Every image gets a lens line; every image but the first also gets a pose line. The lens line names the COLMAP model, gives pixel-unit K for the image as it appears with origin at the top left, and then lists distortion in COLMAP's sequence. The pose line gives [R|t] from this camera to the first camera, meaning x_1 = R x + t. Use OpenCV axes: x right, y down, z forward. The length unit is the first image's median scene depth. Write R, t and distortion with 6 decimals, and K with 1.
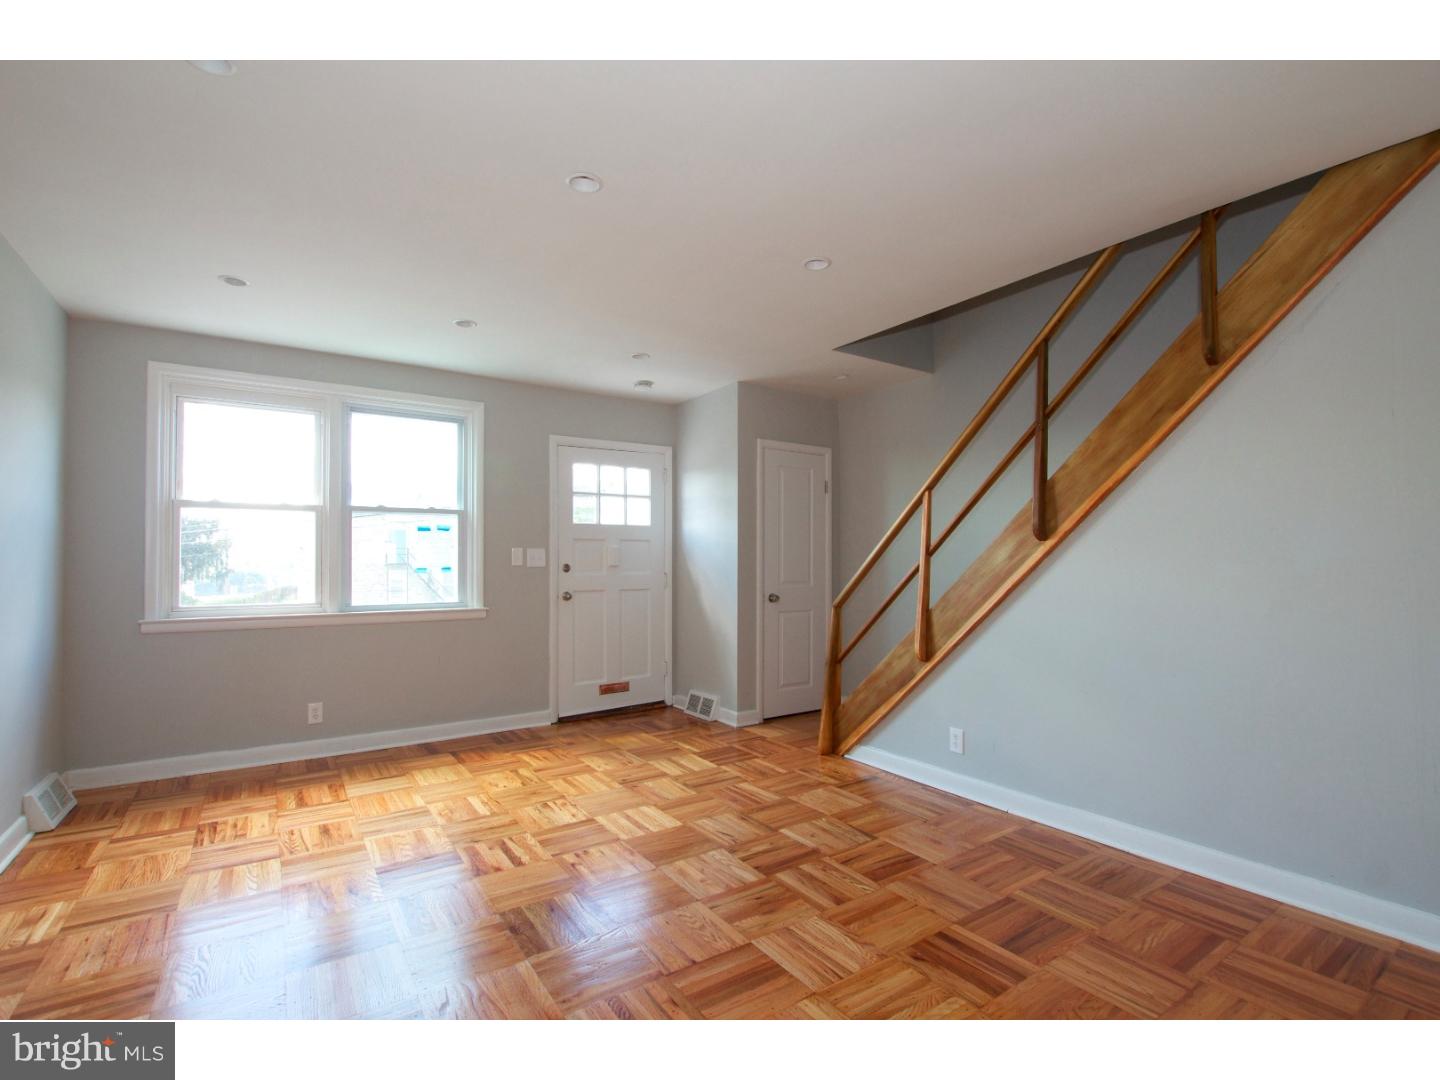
lens RADIAL K [[683.6, 0, 721.6], [0, 683.6, 545.0], [0, 0, 1]] dist [-0.034599, 0.006609]
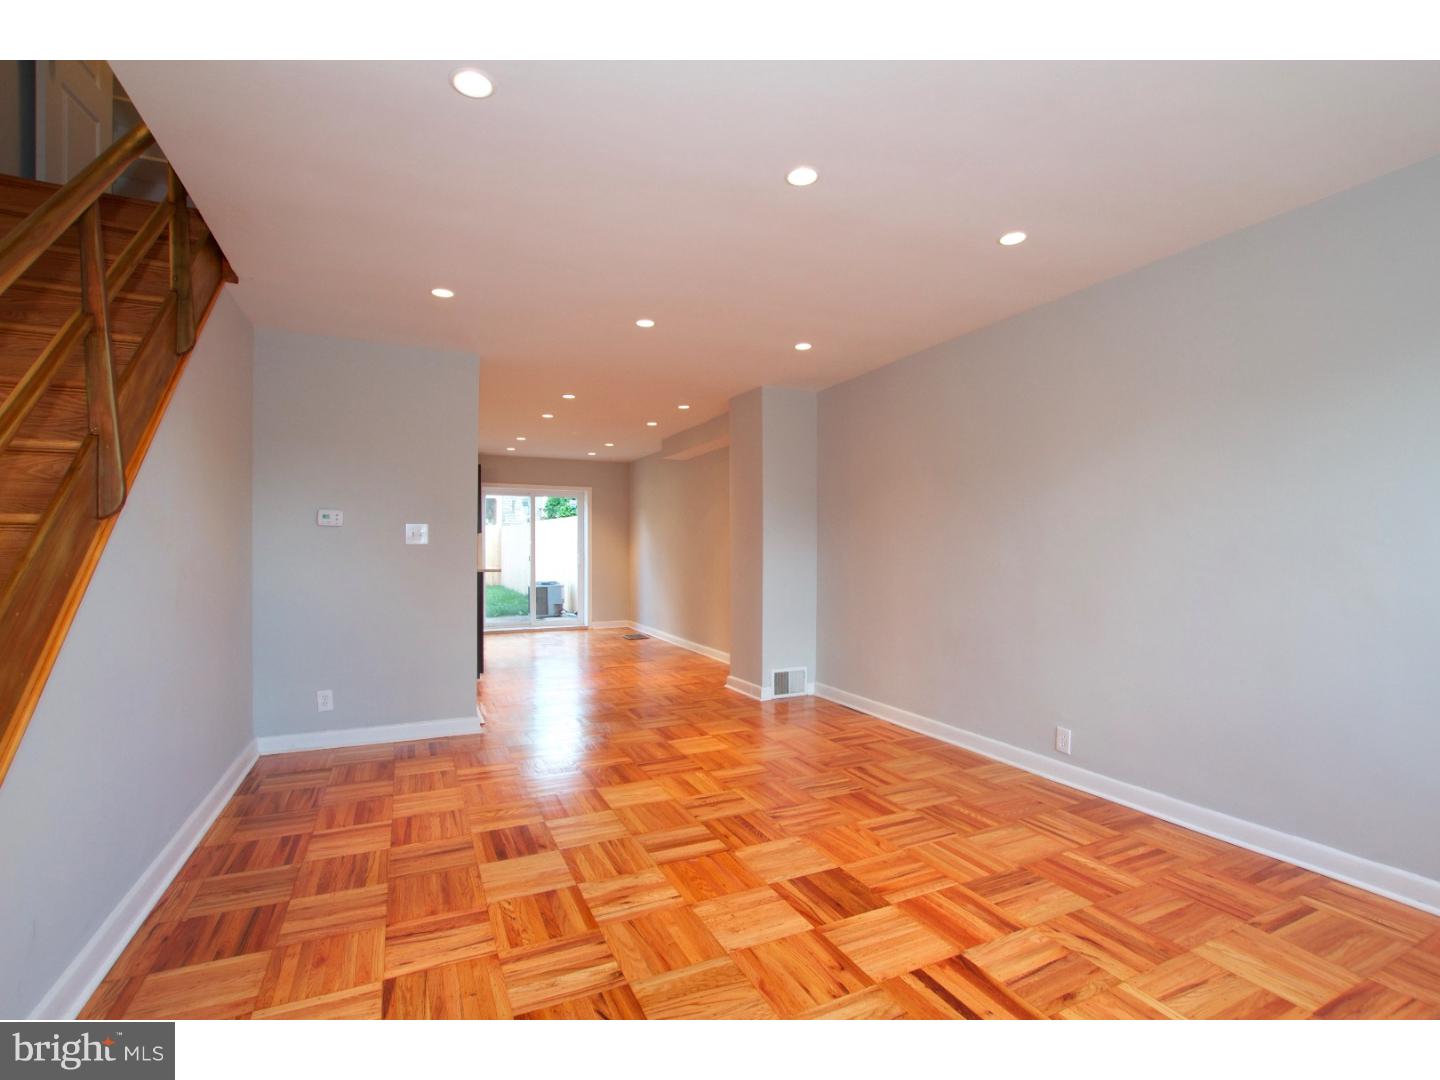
lens RADIAL K [[683.6, 0, 721.6], [0, 683.6, 545.0], [0, 0, 1]] dist [-0.034599, 0.006609]
pose [[-0.988608, -0.004221, 0.150455, -0.132185], [-0.006919, 0.999824, -0.017416, 0.022489], [-0.150356, -0.018258, -0.988463, 1.182783]]
